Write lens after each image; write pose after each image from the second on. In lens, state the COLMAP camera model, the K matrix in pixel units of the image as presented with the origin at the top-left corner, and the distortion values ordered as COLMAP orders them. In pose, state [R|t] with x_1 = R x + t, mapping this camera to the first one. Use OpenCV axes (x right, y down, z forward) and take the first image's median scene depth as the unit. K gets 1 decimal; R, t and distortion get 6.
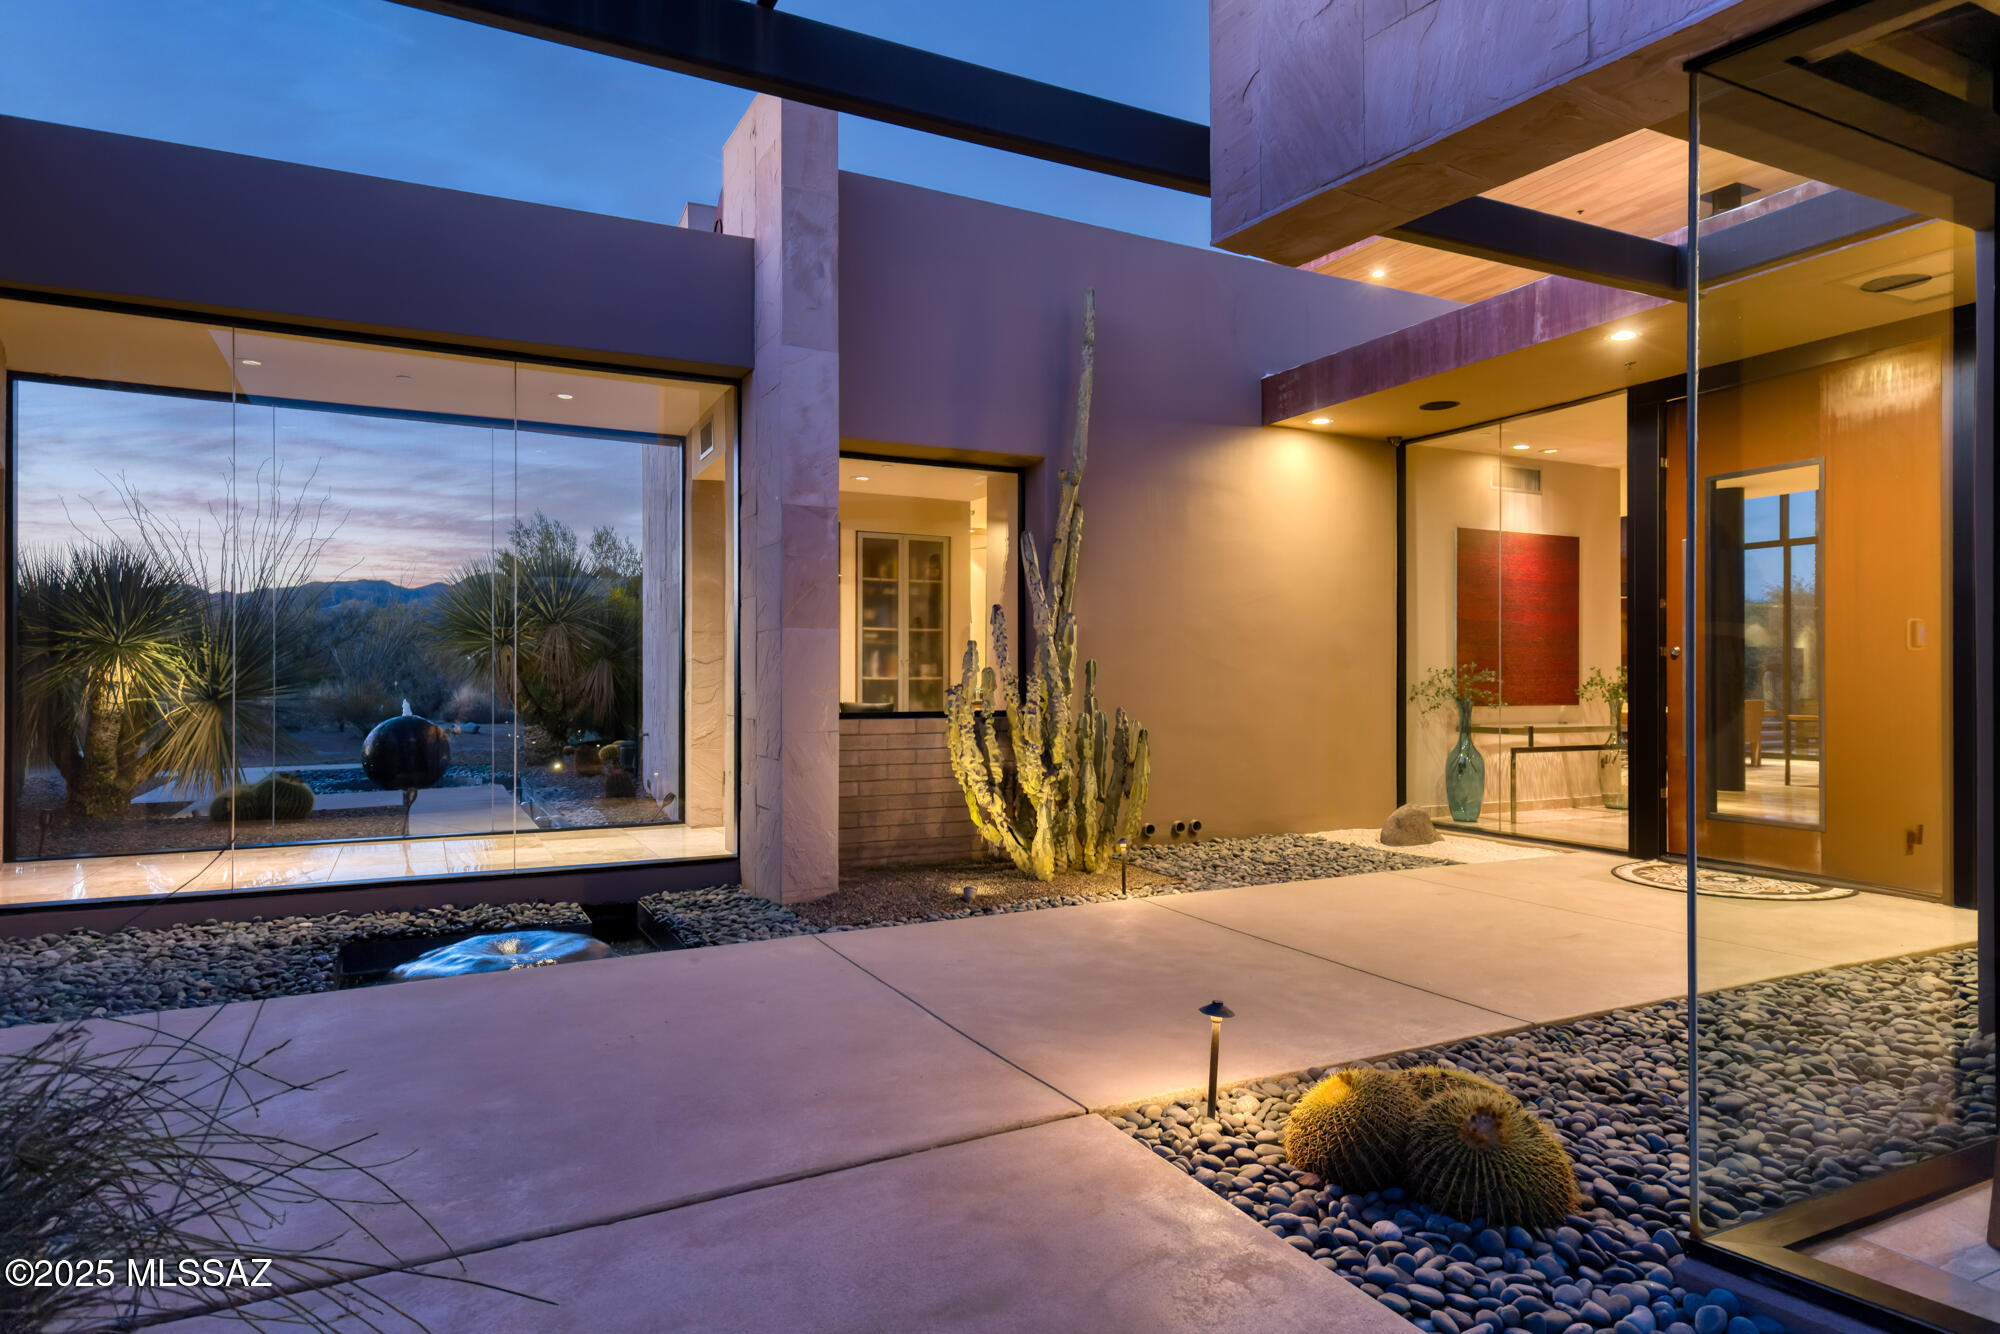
lens RADIAL K [[1158.3, 0, 1000.0], [0, 1158.3, 667.0], [0, 0, 1]] dist [0.002173, 0.000680]
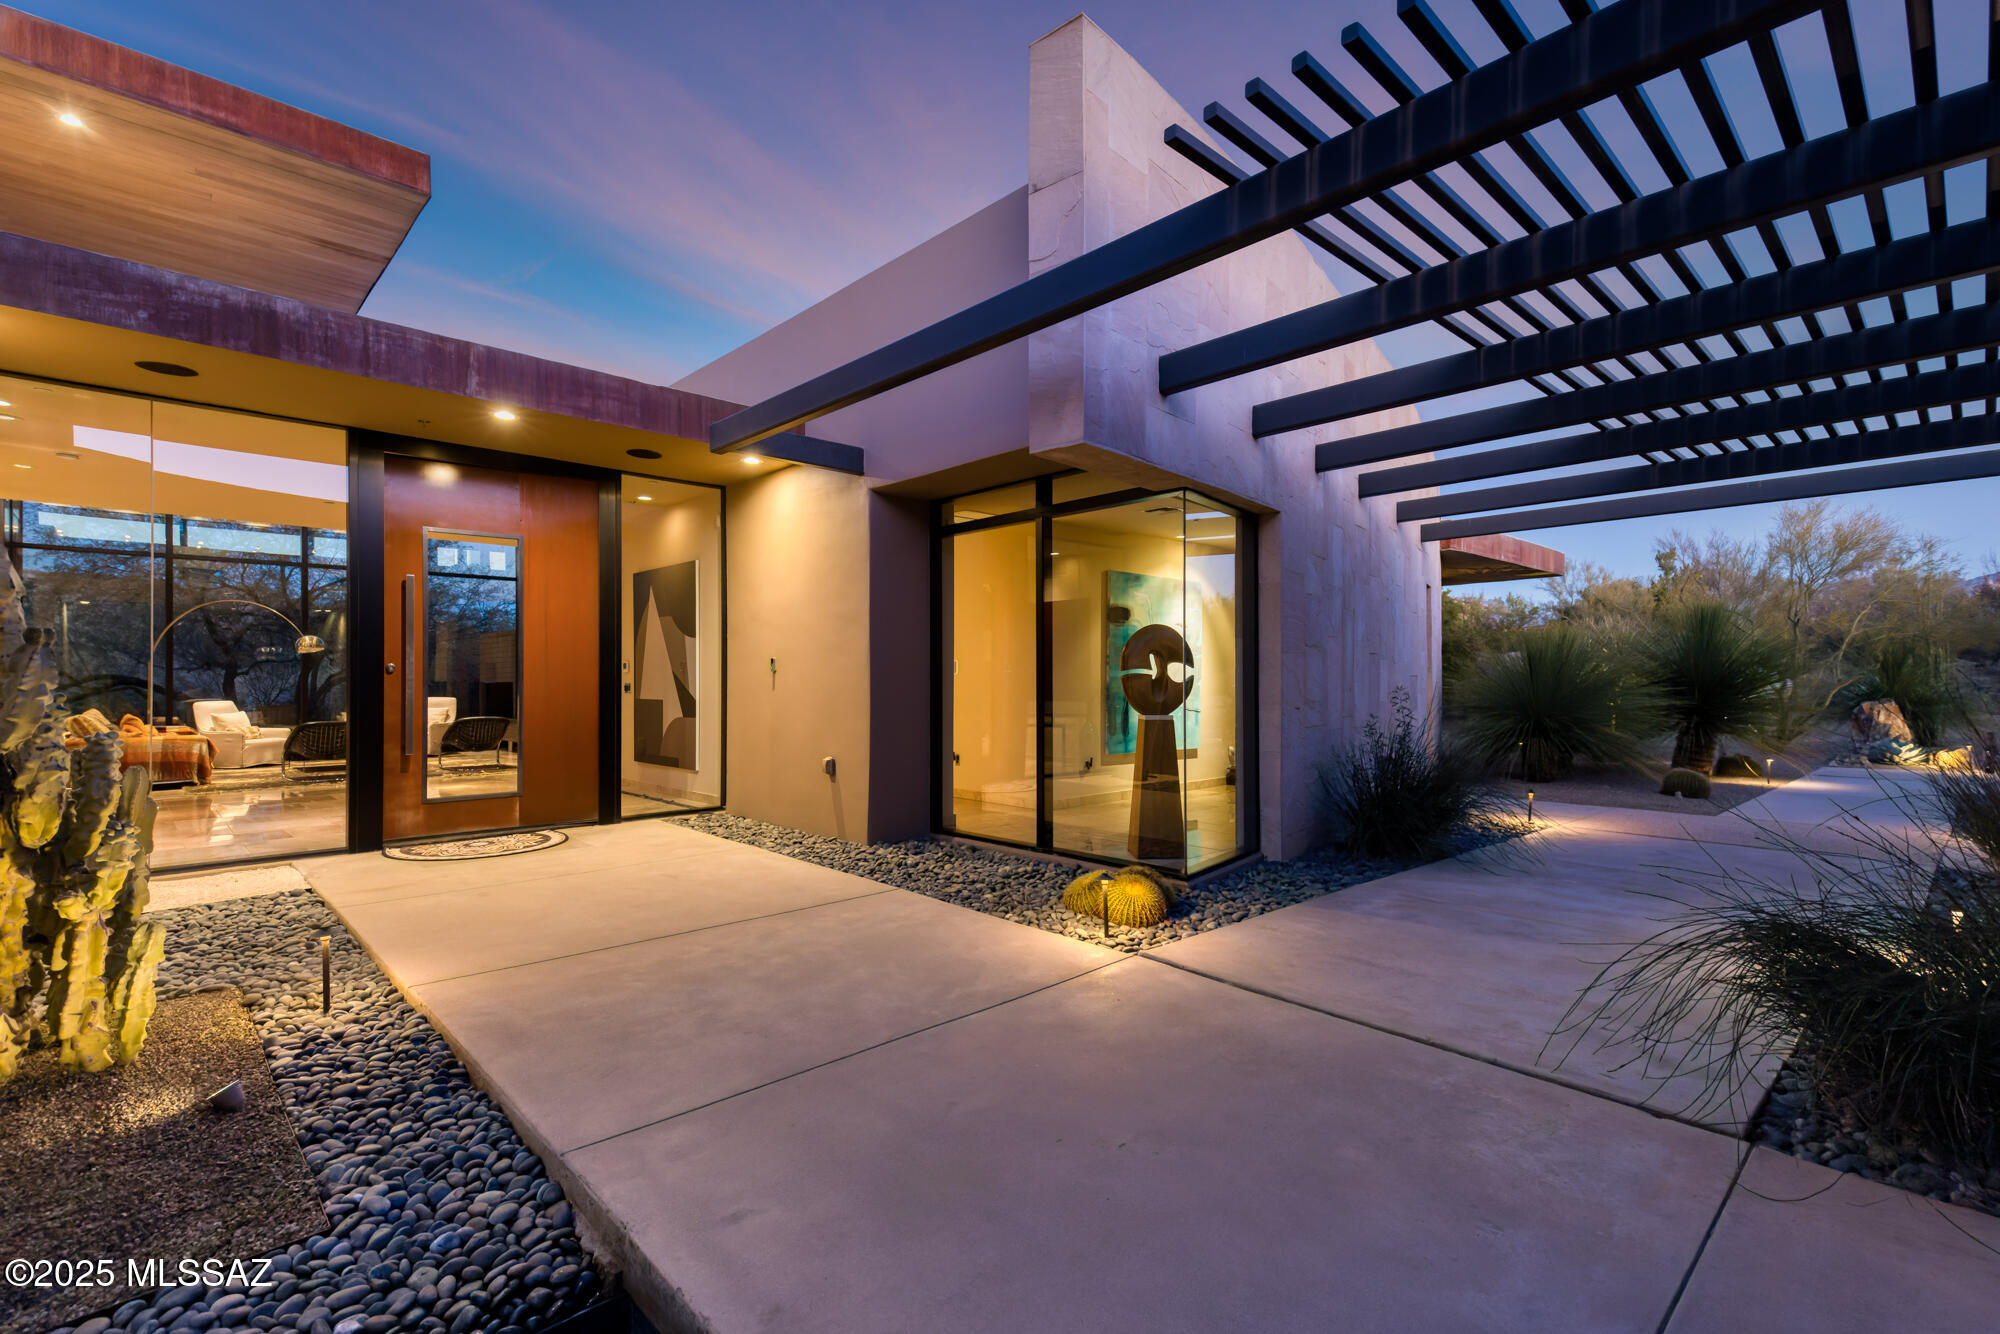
lens RADIAL K [[917.6, 0, 1000.0], [0, 917.6, 667.0], [0, 0, 1]] dist [-0.000498, -0.000080]
pose [[-0.272413, 0.012122, 0.962104, -0.545842], [-0.000667, 0.999918, -0.012788, -0.002491], [-0.962180, -0.004126, -0.272383, 0.752465]]
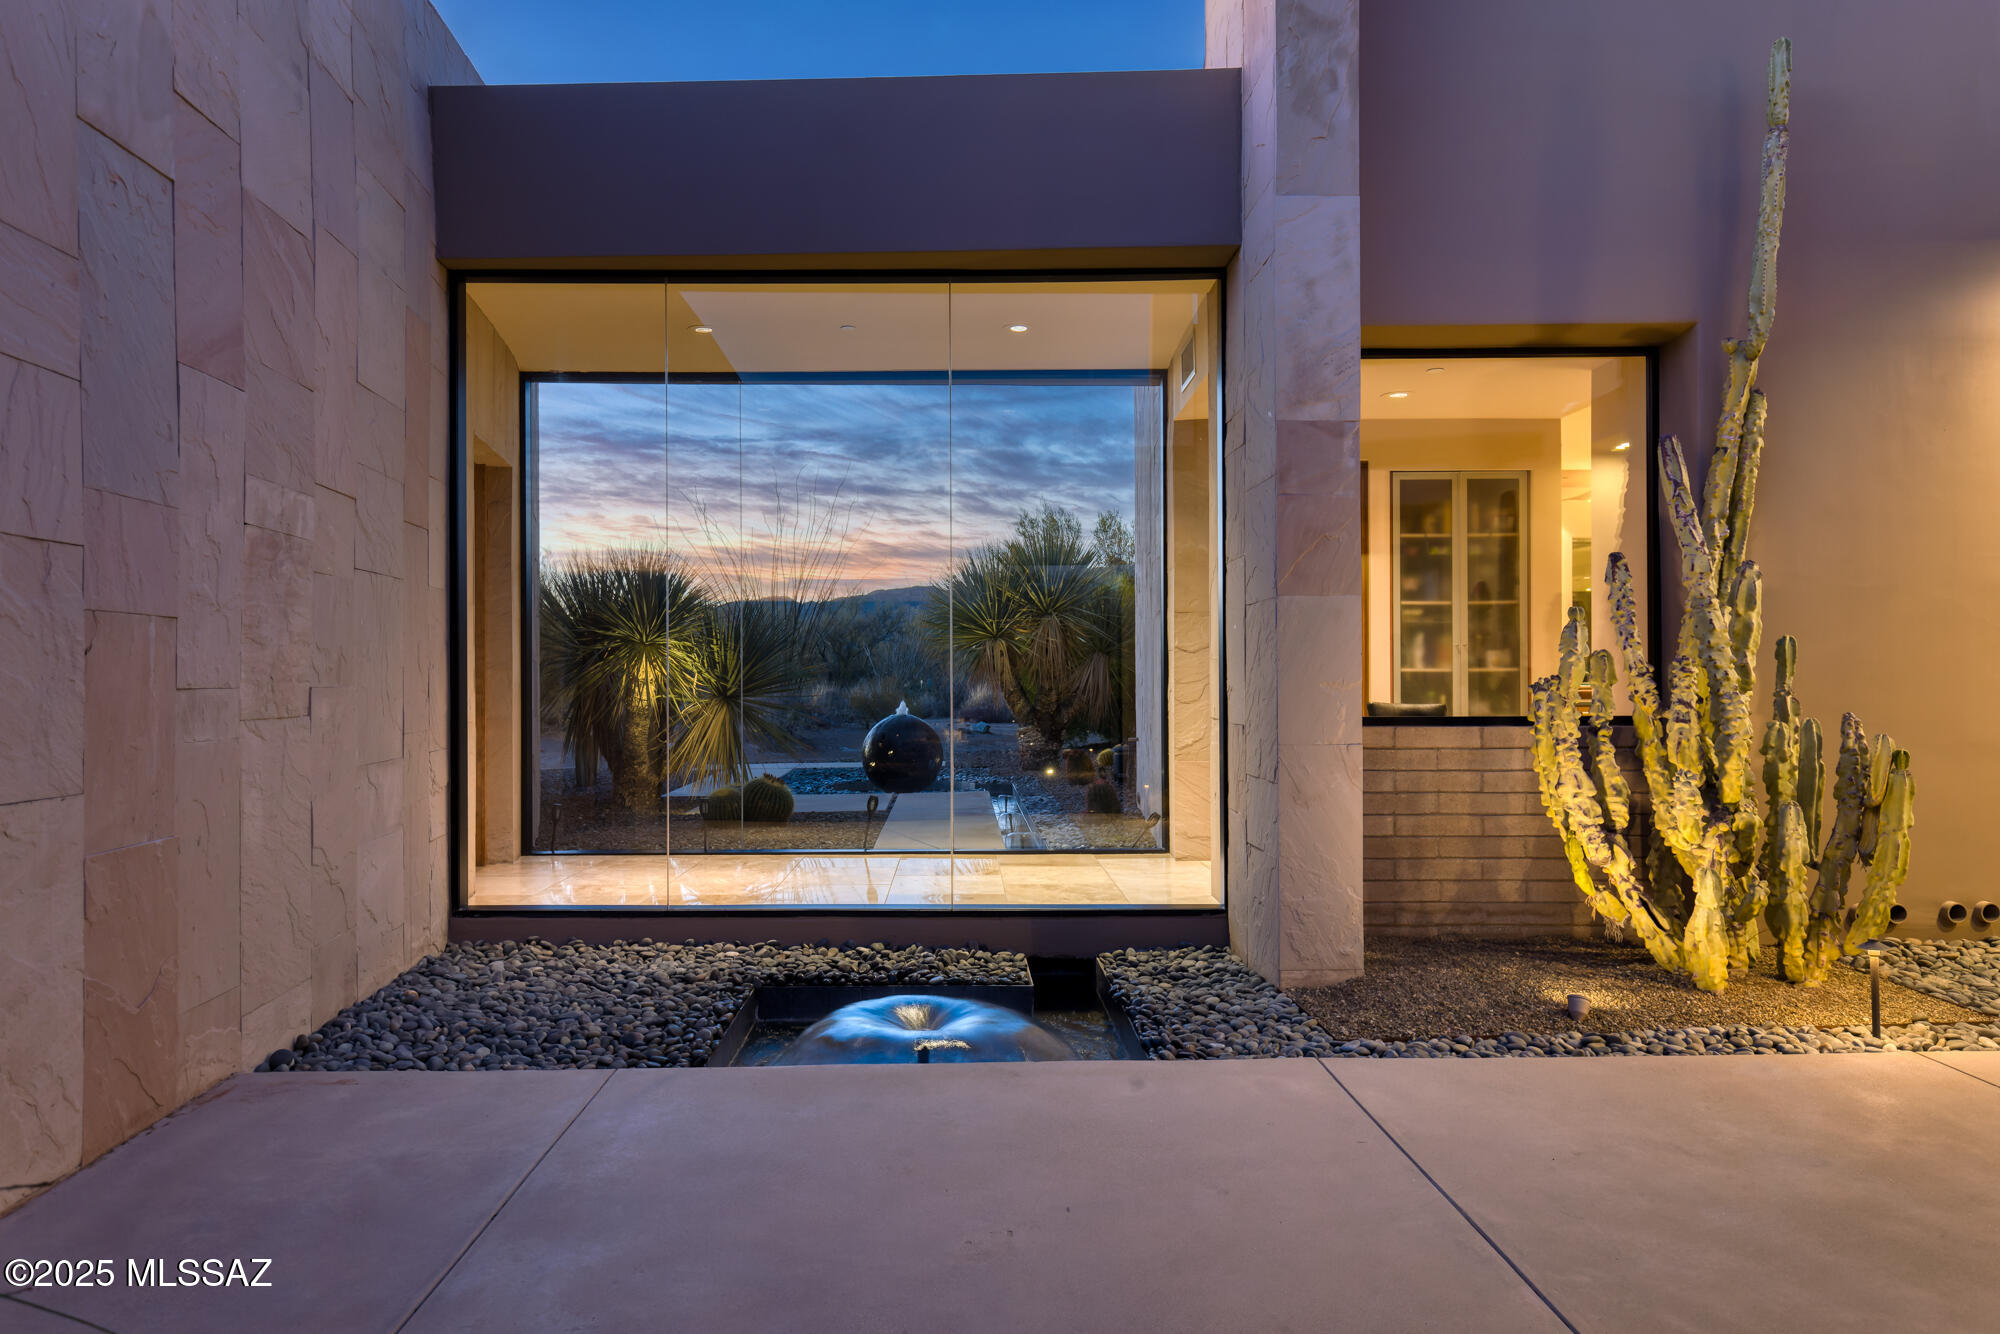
lens RADIAL K [[1223.5, 0, 1000.0], [0, 1223.5, 667.0], [0, 0, 1]] dist [0.027116, -0.003371]
pose [[0.905042, -0.006946, -0.425266, -0.021681], [0.007329, 0.999973, -0.000735, 0.008109], [0.425260, -0.002452, 0.905068, 0.228696]]
